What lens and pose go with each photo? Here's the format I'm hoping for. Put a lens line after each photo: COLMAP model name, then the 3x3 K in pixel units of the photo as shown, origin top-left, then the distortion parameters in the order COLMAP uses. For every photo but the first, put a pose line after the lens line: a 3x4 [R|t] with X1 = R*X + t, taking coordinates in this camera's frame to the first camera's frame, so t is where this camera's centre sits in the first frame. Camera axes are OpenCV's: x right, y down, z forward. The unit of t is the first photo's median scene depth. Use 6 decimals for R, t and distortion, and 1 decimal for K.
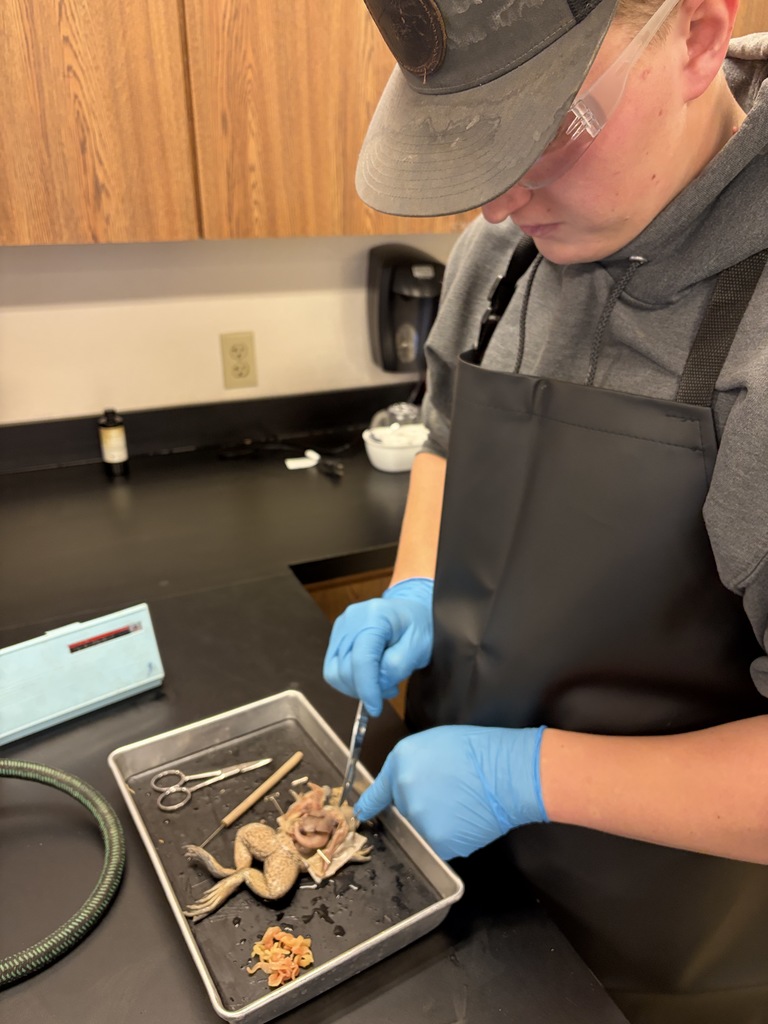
lens RADIAL K [[771.5, 0, 387.0], [0, 771.5, 511.7], [0, 0, 1]] dist [0.001212, -0.021162]
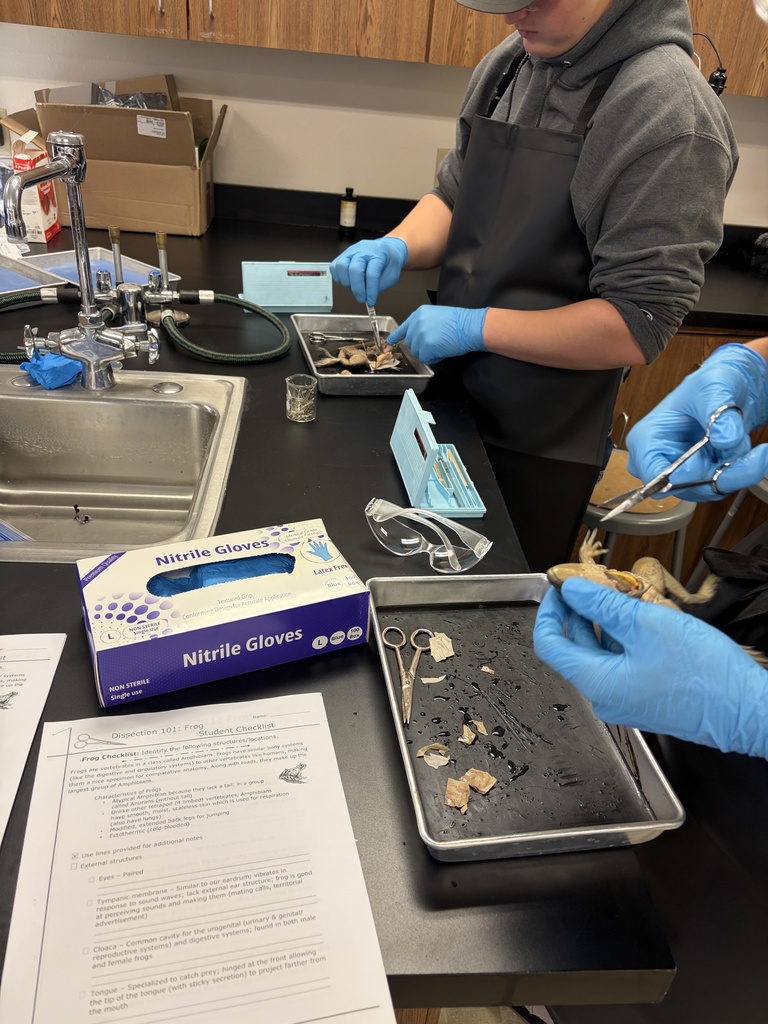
lens RADIAL K [[771.5, 0, 381.9], [0, 771.5, 512.9], [0, 0, 1]] dist [0.001212, -0.021162]
pose [[0.929608, 0.257438, -0.263732, 0.304558], [-0.218338, 0.961190, 0.168646, 0.256228], [0.296913, -0.099192, 0.949739, -0.528976]]
